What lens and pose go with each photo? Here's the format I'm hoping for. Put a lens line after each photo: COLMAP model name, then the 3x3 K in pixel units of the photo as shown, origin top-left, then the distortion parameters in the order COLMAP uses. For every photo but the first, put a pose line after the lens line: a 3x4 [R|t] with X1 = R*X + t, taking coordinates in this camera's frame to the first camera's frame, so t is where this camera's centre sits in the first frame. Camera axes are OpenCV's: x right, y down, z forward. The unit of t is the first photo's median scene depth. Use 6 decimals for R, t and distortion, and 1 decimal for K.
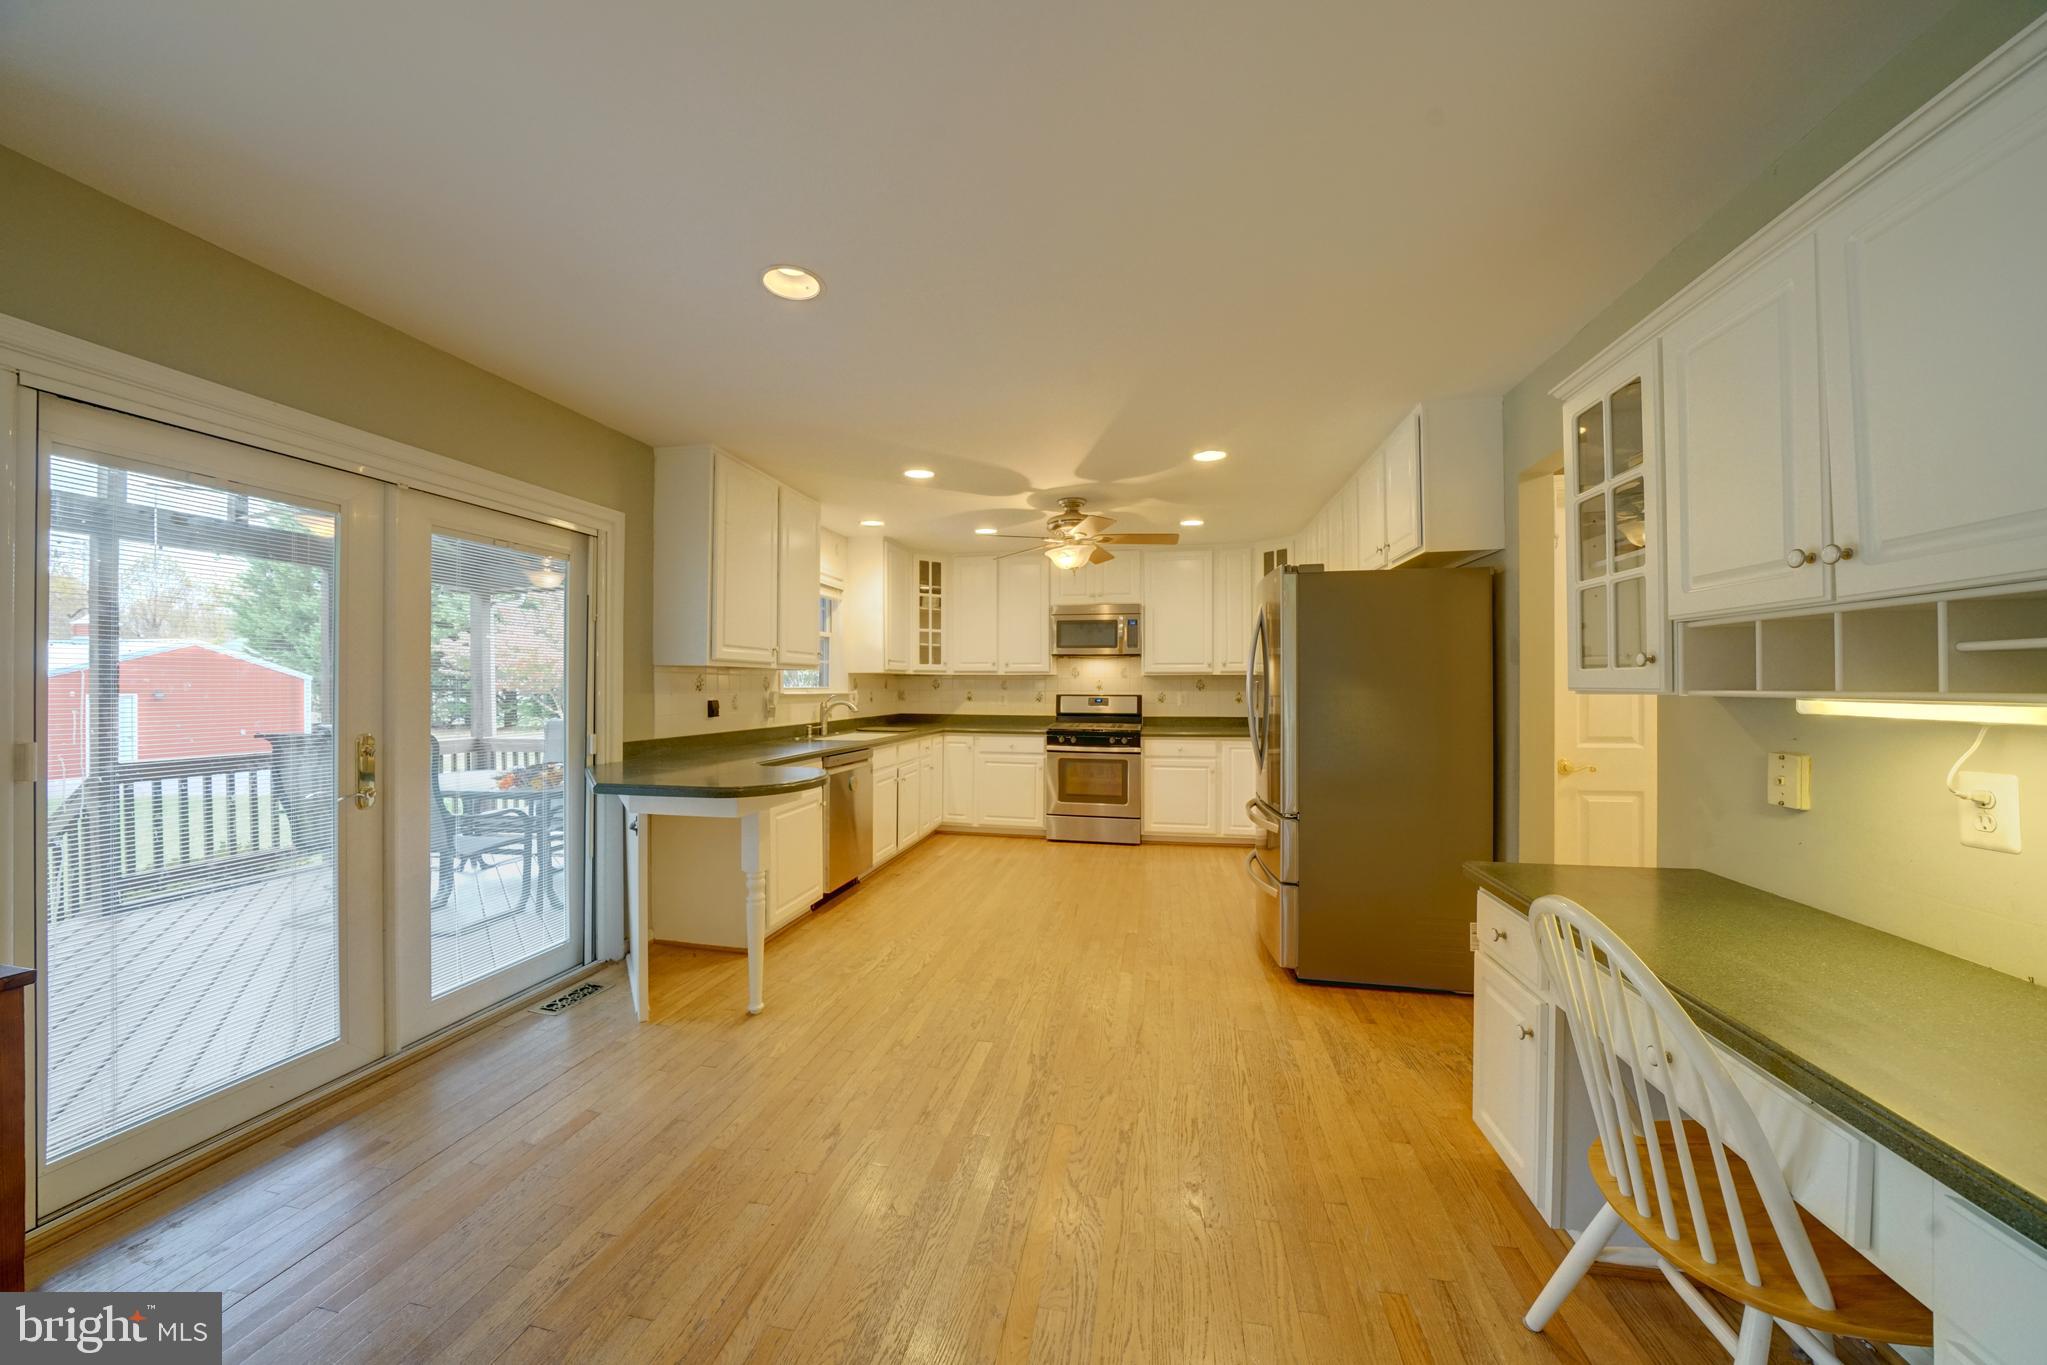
lens RADIAL K [[706.3, 0, 1017.5], [0, 706.3, 680.7], [0, 0, 1]] dist [-0.022676, 0.000349]
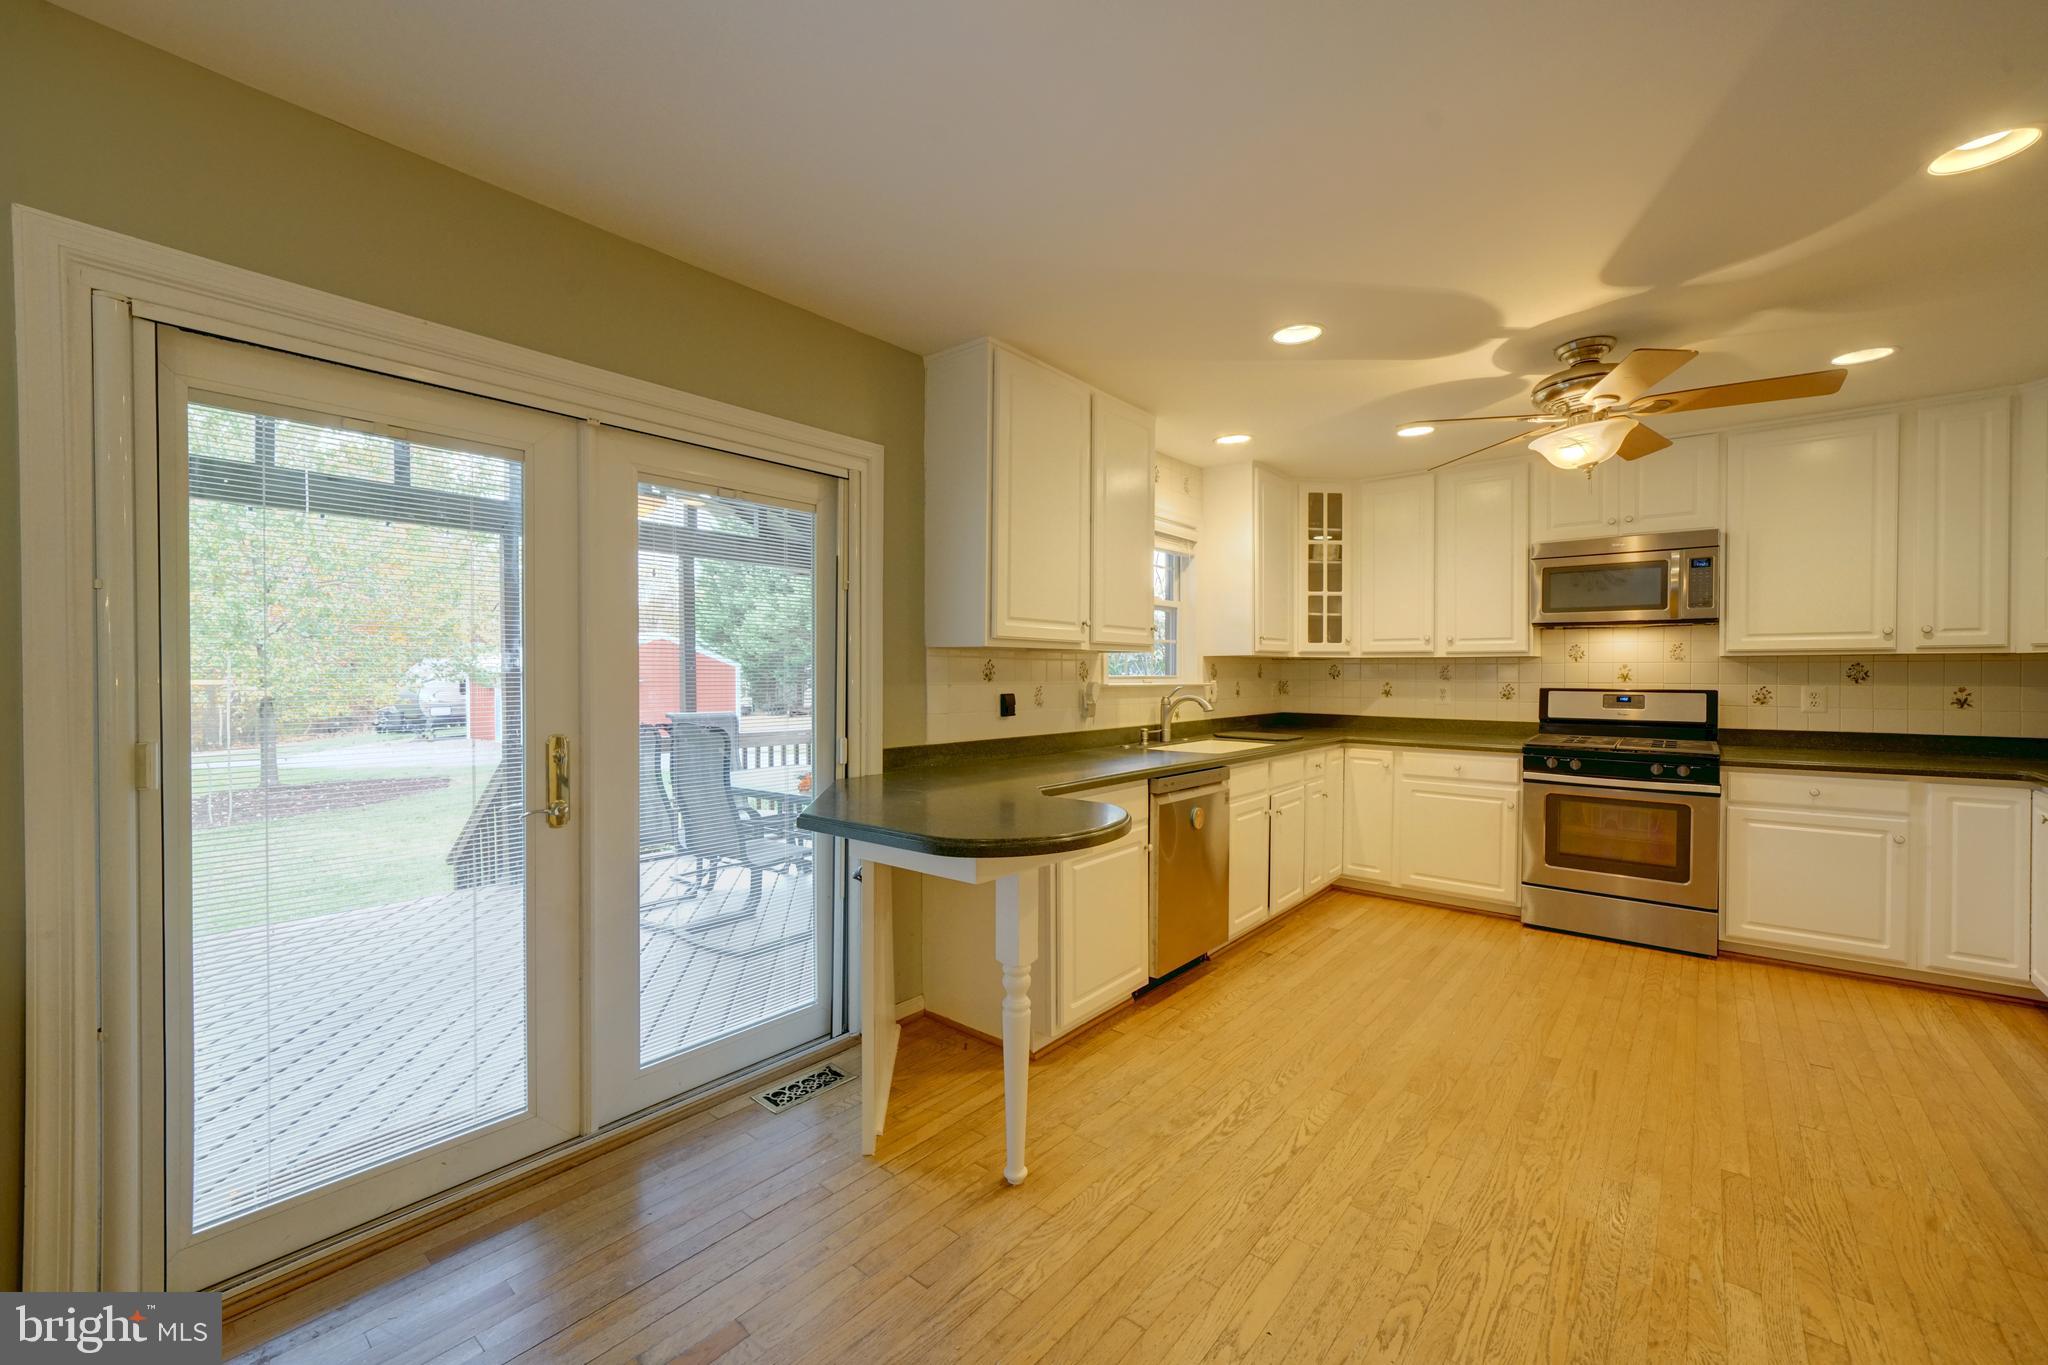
lens RADIAL K [[825.0, 0, 1018.5], [0, 825.0, 680.7], [0, 0, 1]] dist [-0.001528, 0.000140]
pose [[0.881073, 0.004953, -0.472955, -0.006739], [0.002738, 0.999875, 0.015572, 0.000356], [0.472973, -0.015015, 0.880949, 0.166715]]
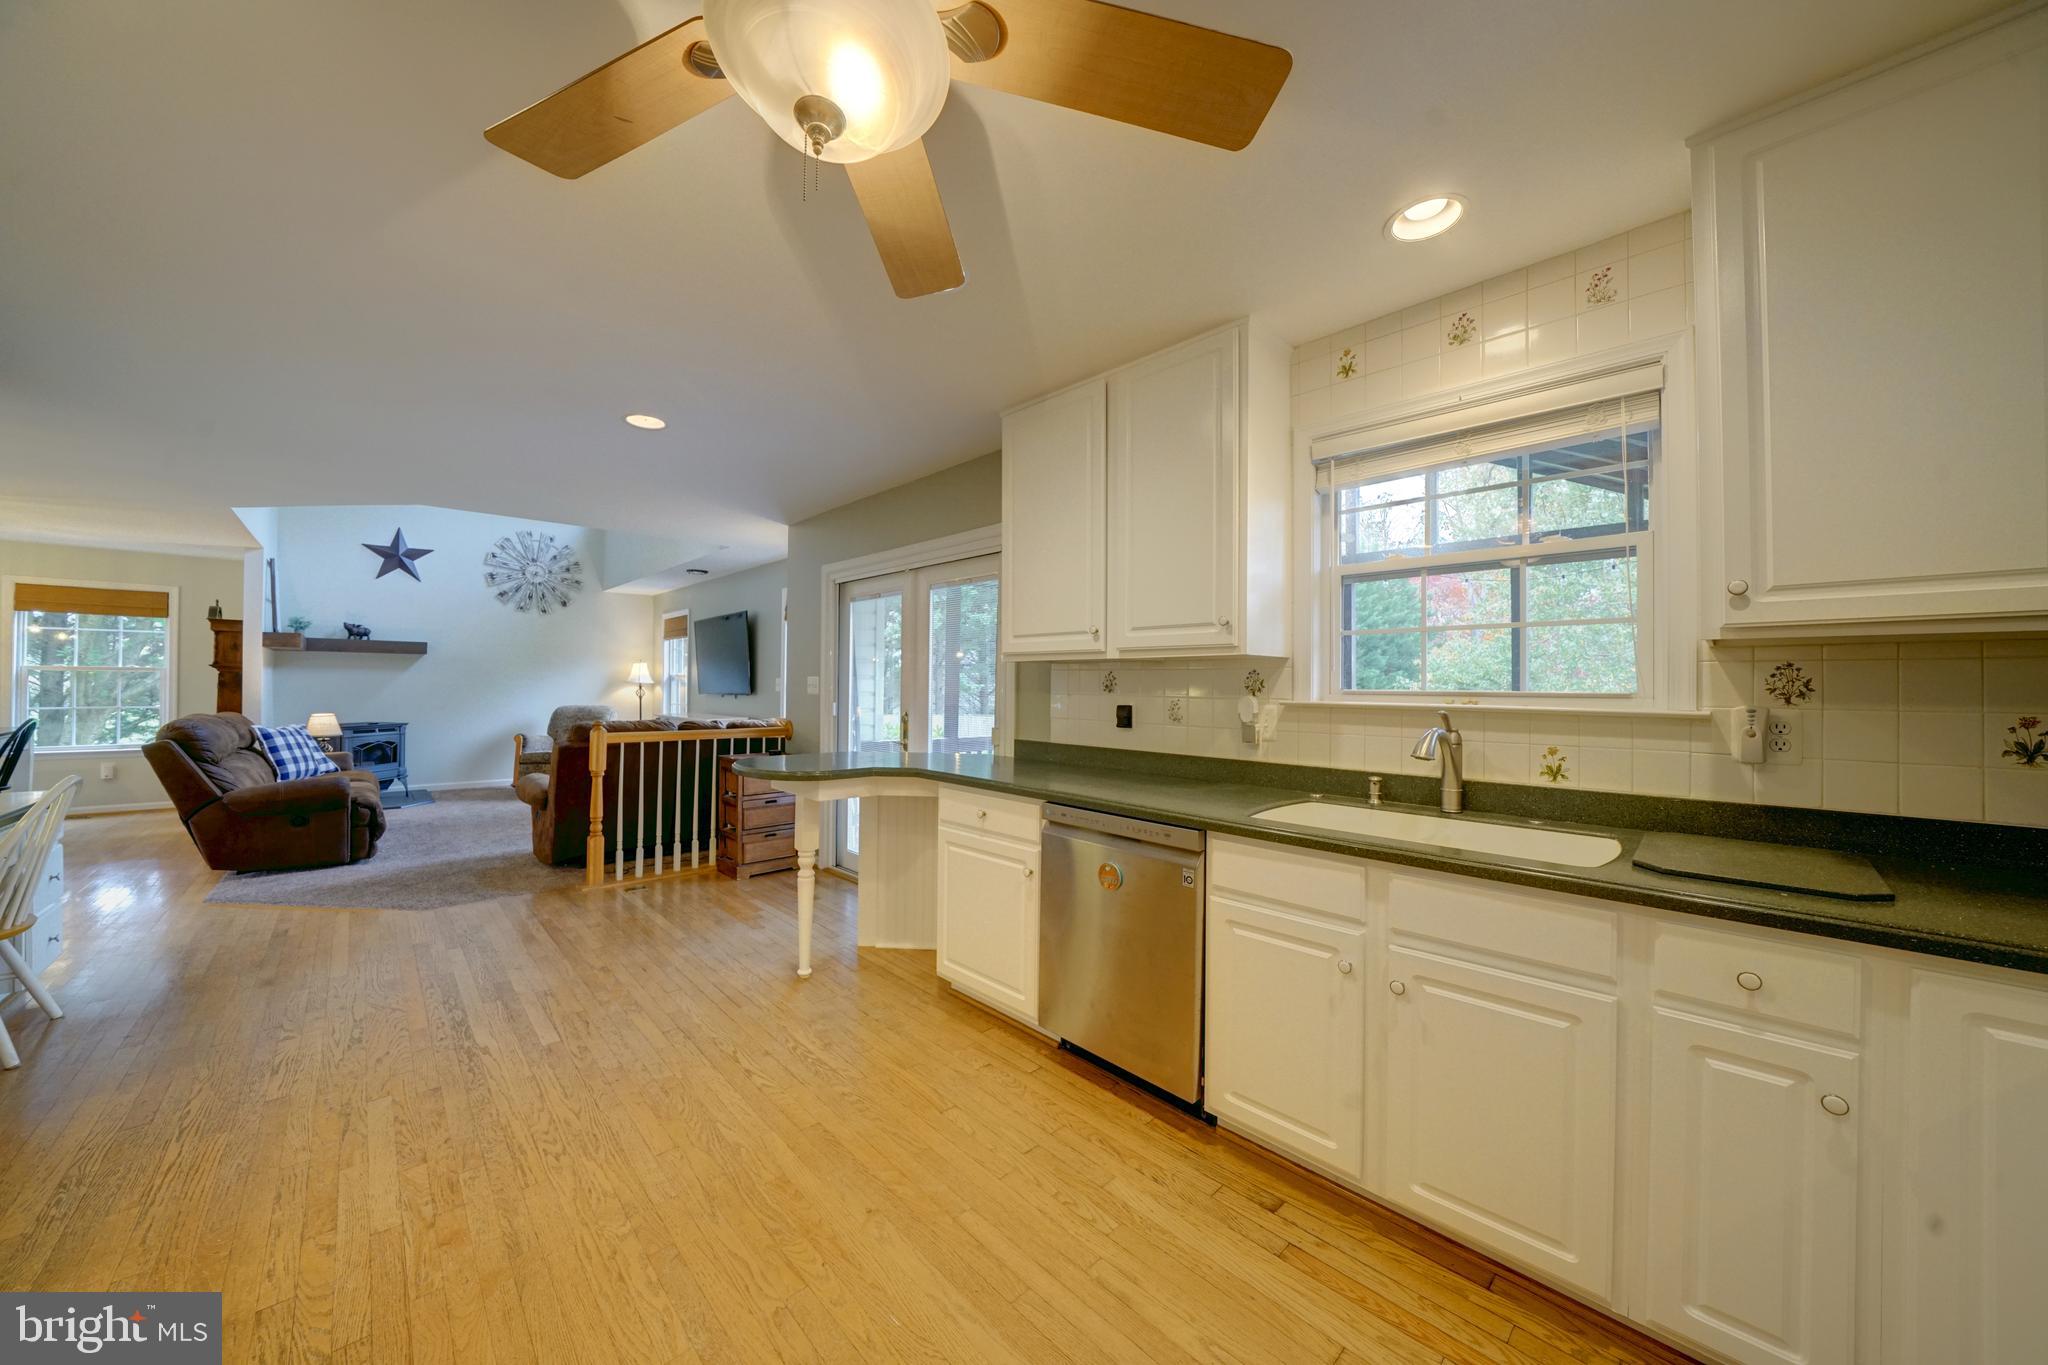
lens RADIAL K [[706.6, 0, 1018.0], [0, 706.6, 680.7], [0, 0, 1]] dist [-0.022676, 0.000349]
pose [[-0.573792, -0.011802, -0.818916, 0.172263], [-0.003263, 0.999921, -0.012124, 0.008032], [0.818994, -0.004284, -0.573786, 0.942841]]
